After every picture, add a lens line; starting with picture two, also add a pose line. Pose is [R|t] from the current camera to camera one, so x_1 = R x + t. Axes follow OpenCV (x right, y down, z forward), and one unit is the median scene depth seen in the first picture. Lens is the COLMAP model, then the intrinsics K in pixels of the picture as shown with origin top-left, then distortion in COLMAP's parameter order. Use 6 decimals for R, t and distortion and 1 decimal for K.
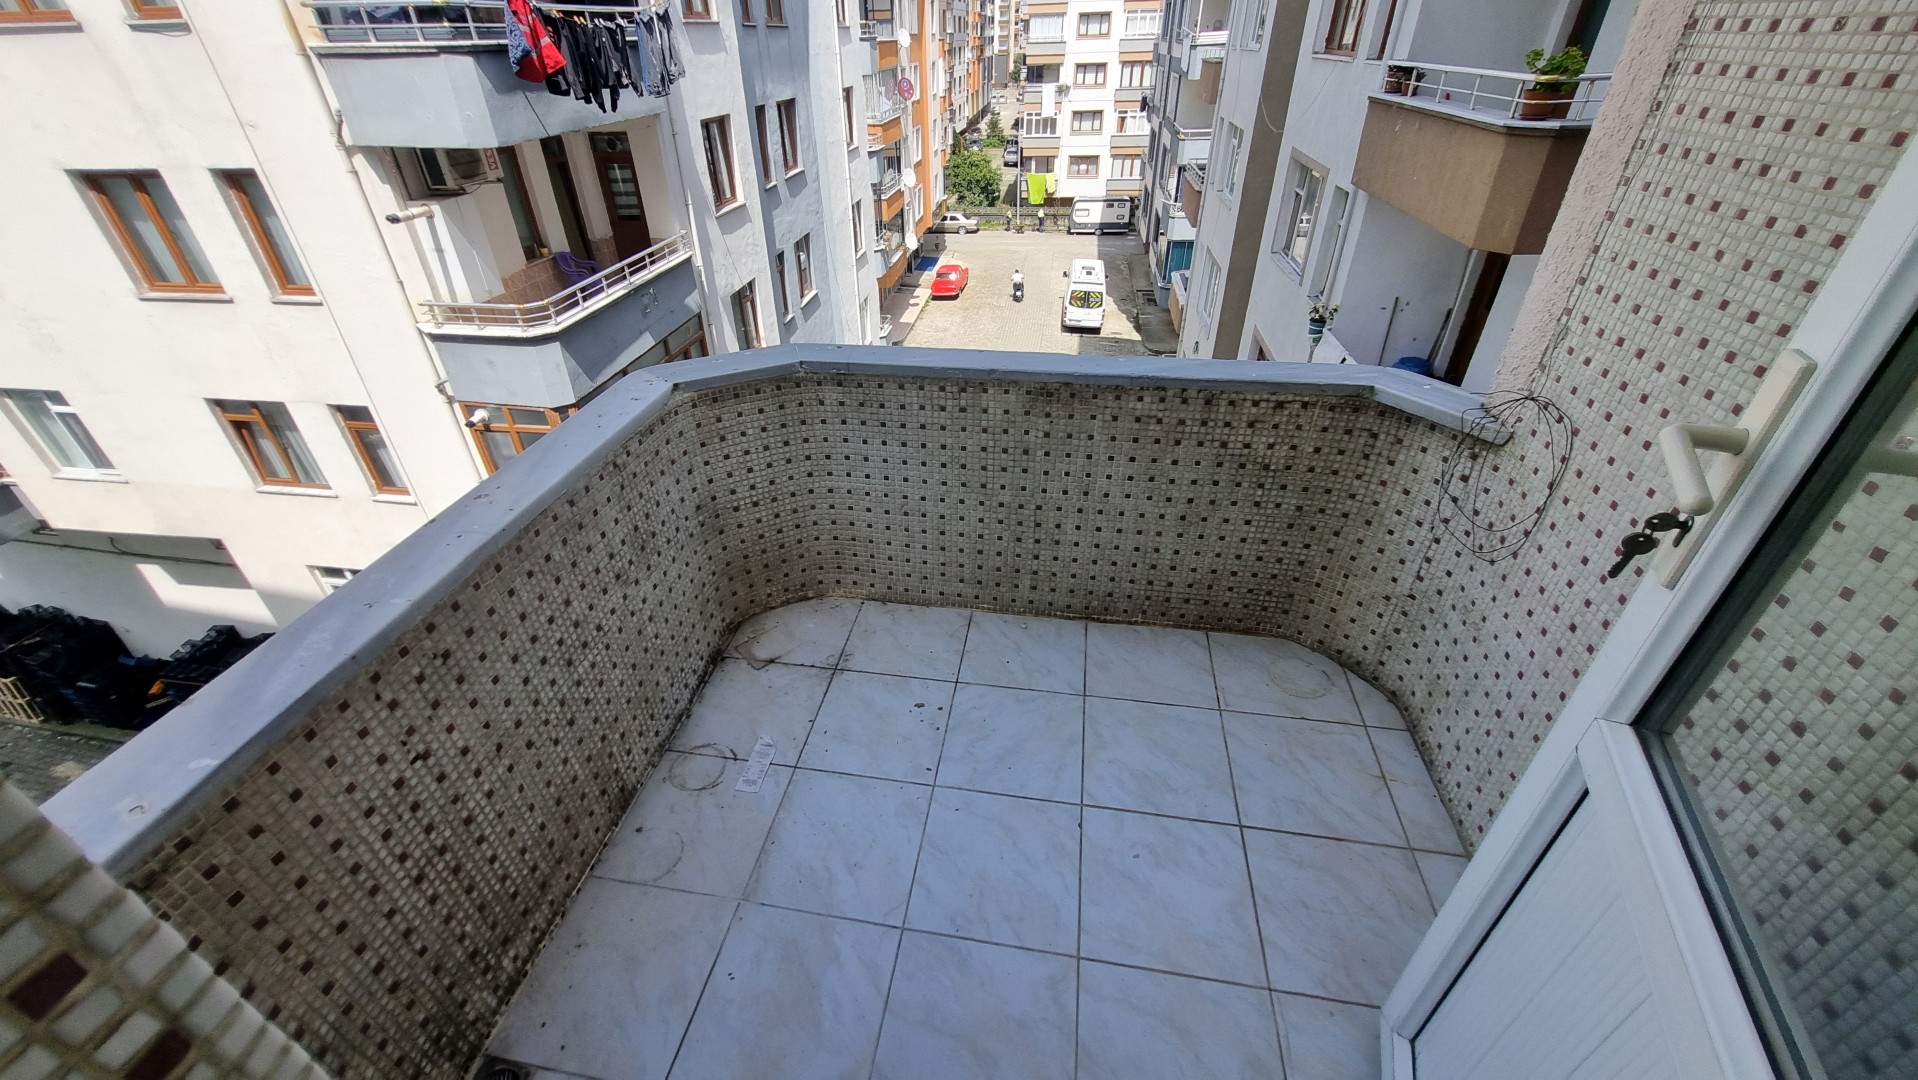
lens RADIAL K [[753.4, 0, 931.0], [0, 753.4, 531.7], [0, 0, 1]] dist [0.002613, 0.000406]
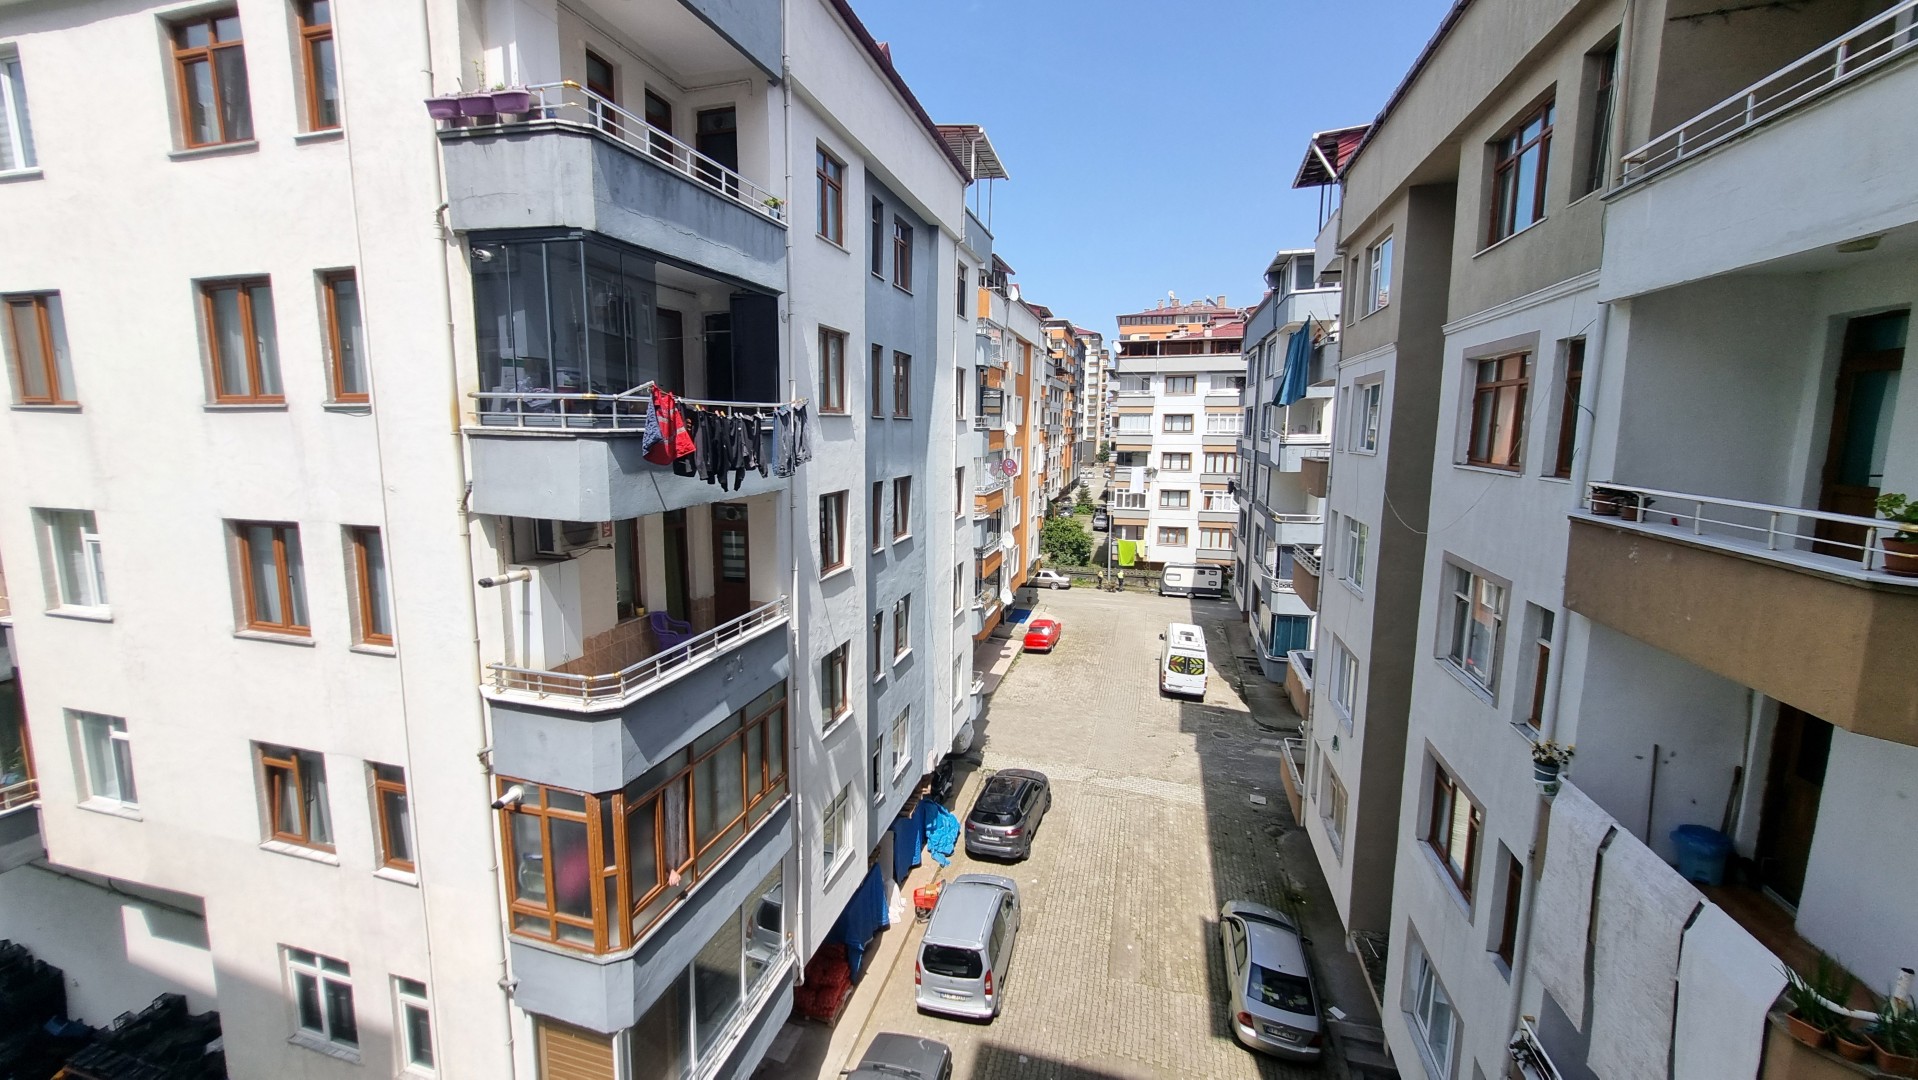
lens RADIAL K [[753.4, 0, 931.0], [0, 753.4, 531.7], [0, 0, 1]] dist [0.002613, 0.000406]
pose [[0.991564, 0.050939, -0.119186, -0.030433], [-0.096696, 0.903056, -0.418497, -0.084633], [0.086313, 0.426491, 0.900364, 0.108318]]
